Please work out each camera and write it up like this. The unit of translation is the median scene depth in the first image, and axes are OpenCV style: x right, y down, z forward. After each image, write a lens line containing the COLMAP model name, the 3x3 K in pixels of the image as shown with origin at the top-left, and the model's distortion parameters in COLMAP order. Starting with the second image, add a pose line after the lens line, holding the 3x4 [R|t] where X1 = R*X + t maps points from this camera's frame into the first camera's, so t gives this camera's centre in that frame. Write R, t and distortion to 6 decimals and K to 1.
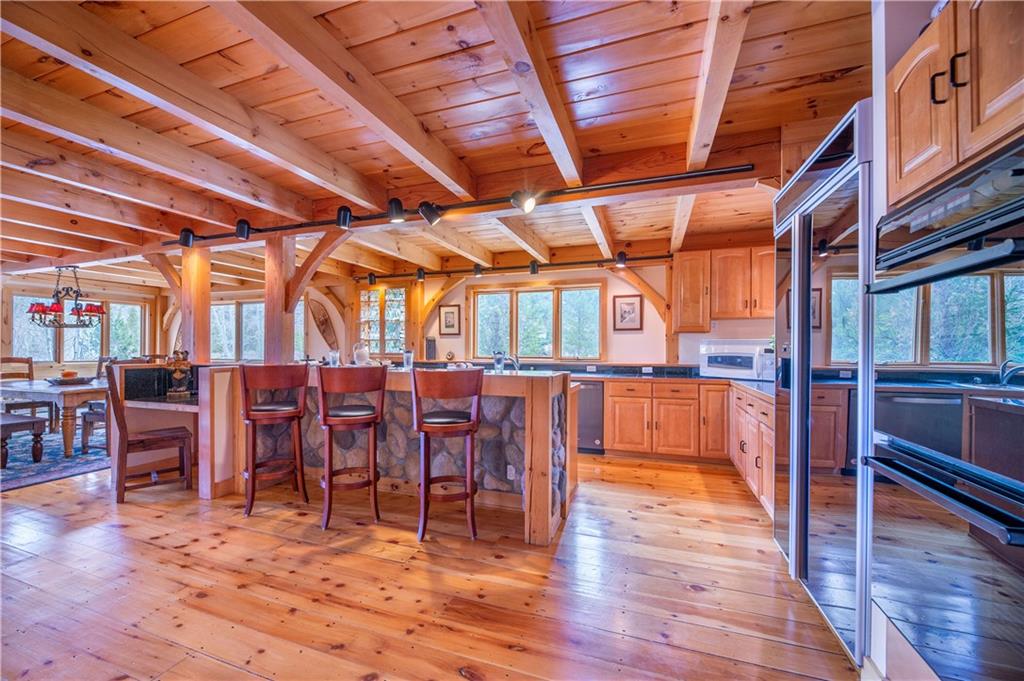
lens RADIAL K [[410.3, 0, 501.4], [0, 410.3, 347.9], [0, 0, 1]] dist [-0.001461, -0.000338]
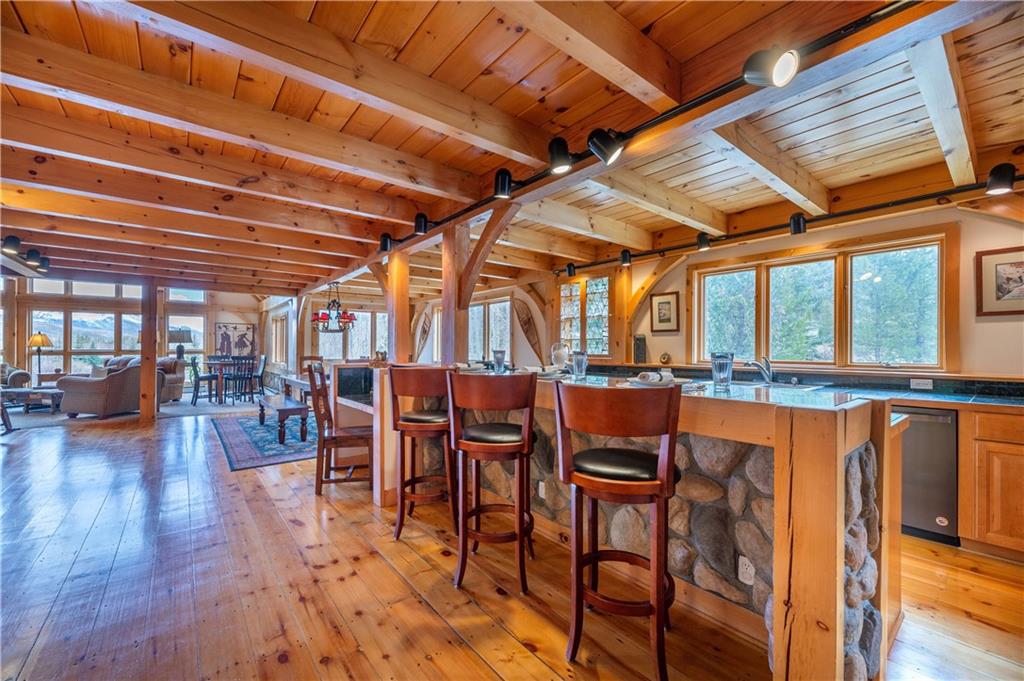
lens RADIAL K [[410.3, 0, 501.4], [0, 410.3, 347.9], [0, 0, 1]] dist [-0.001461, -0.000338]
pose [[0.852705, -0.002028, -0.522389, 0.025551], [0.000827, 0.999996, -0.002533, 0.001453], [0.522392, 0.001728, 0.852703, 0.289514]]
